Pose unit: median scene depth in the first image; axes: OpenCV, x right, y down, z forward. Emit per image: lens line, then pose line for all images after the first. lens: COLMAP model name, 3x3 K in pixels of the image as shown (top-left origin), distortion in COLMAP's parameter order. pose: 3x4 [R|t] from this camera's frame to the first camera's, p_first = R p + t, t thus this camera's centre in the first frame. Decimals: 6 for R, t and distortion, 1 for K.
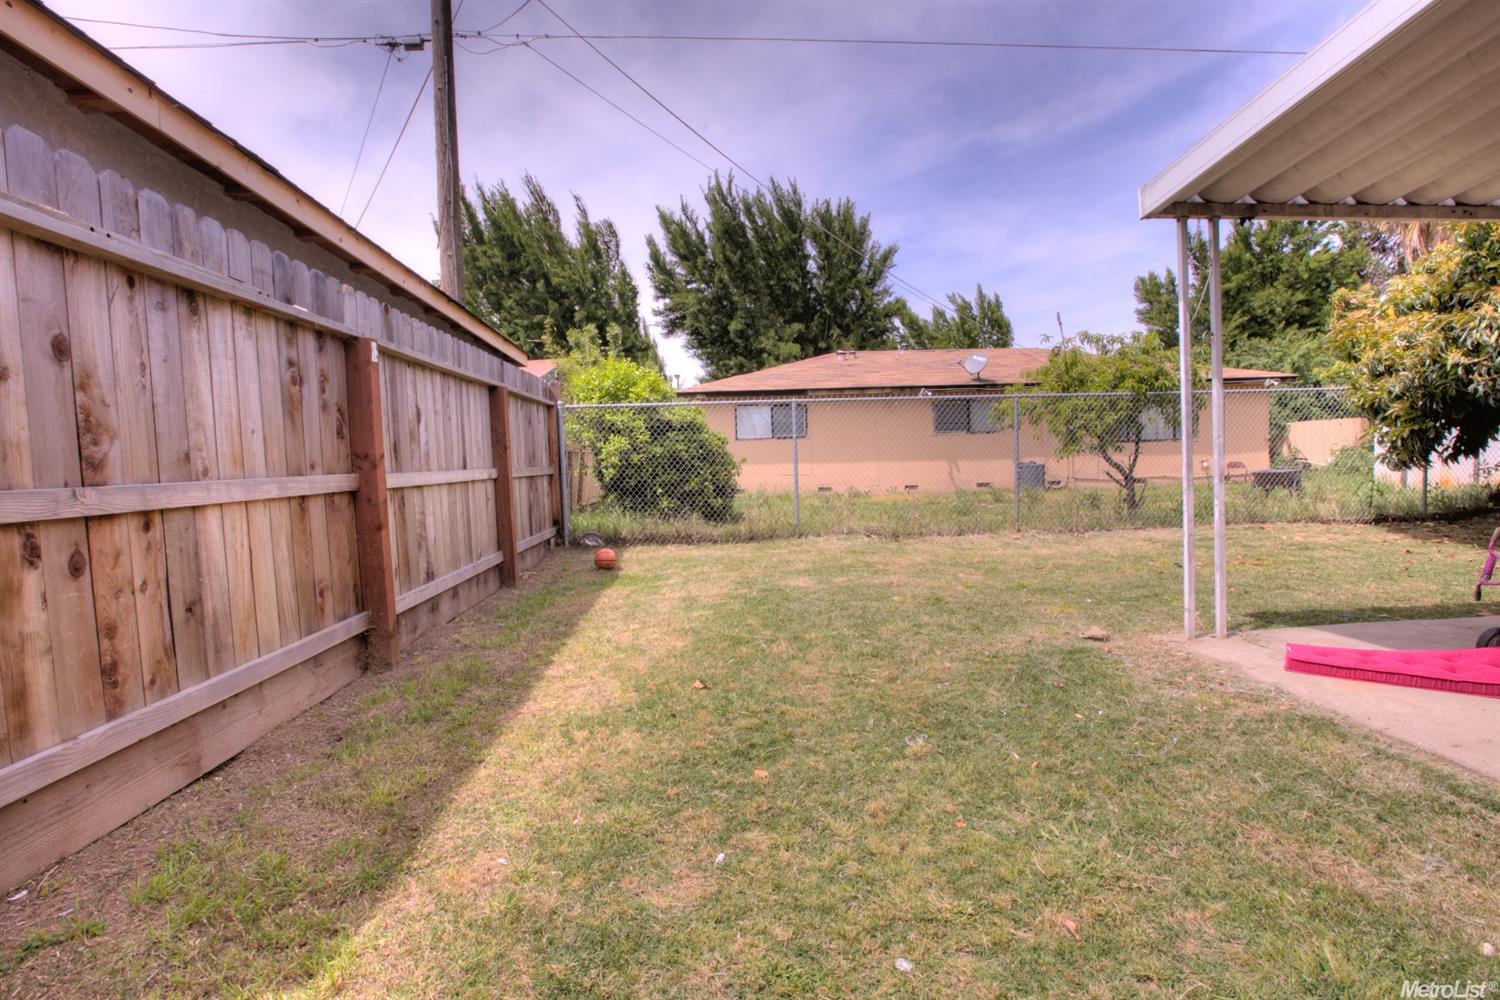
lens RADIAL K [[688.6, 0, 747.9], [0, 688.6, 500.7], [0, 0, 1]] dist [-0.026928, 0.004469]
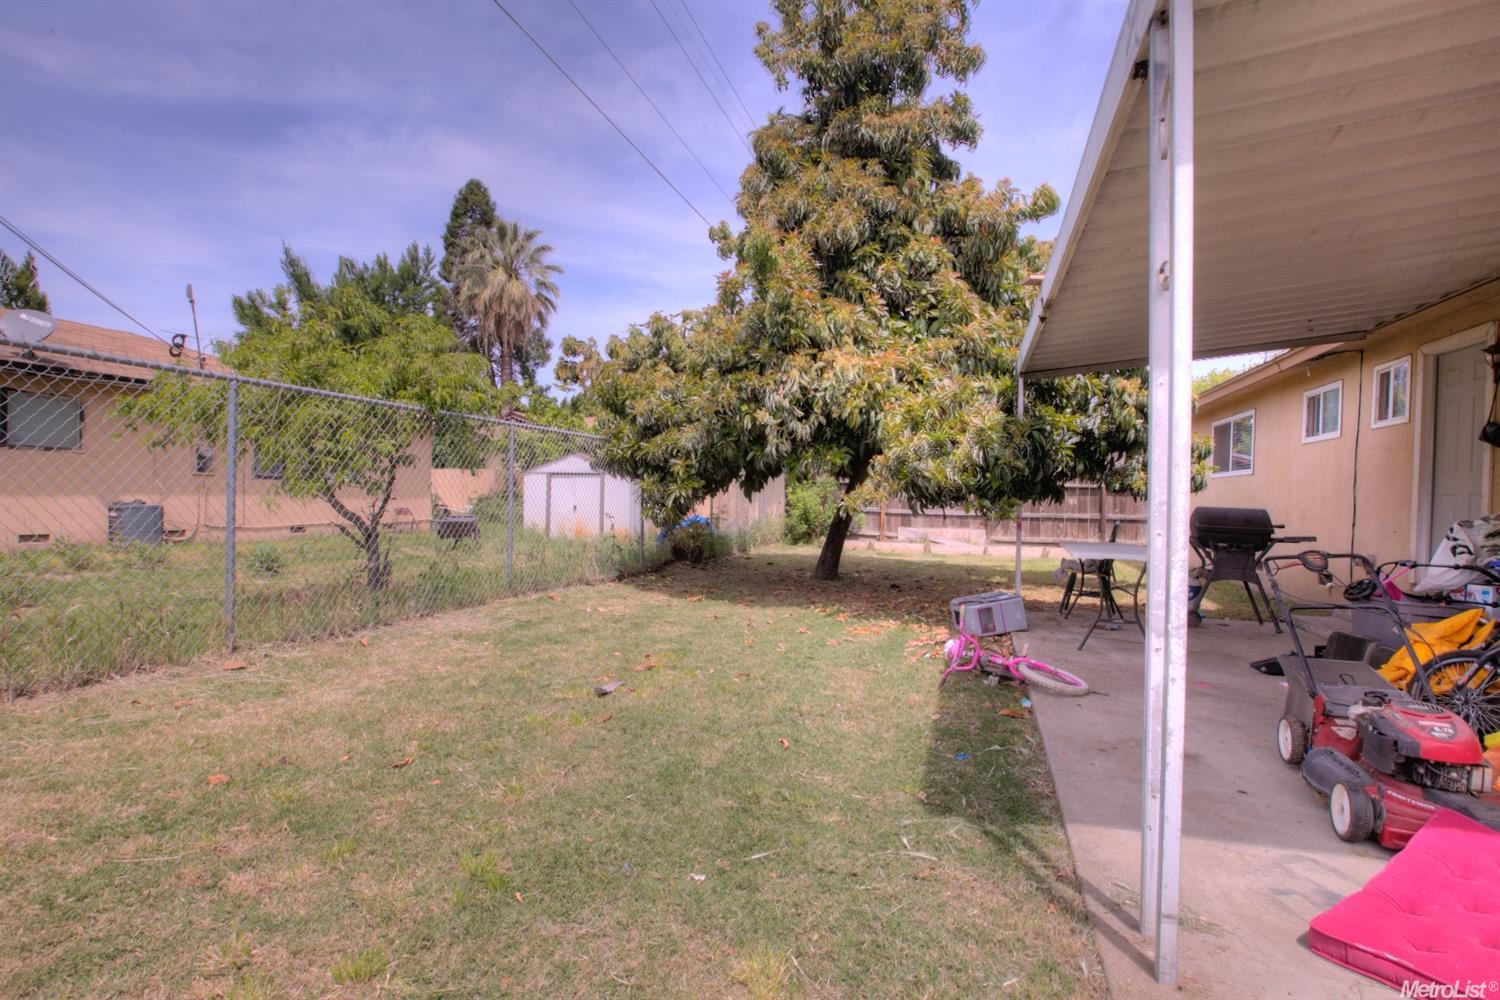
lens RADIAL K [[688.6, 0, 739.5], [0, 688.6, 506.0], [0, 0, 1]] dist [-0.026928, 0.004469]
pose [[0.362660, 0.029591, 0.931452, 0.042303], [0.018248, 0.999079, -0.038844, -0.017971], [-0.931743, 0.031084, 0.361786, 0.275512]]
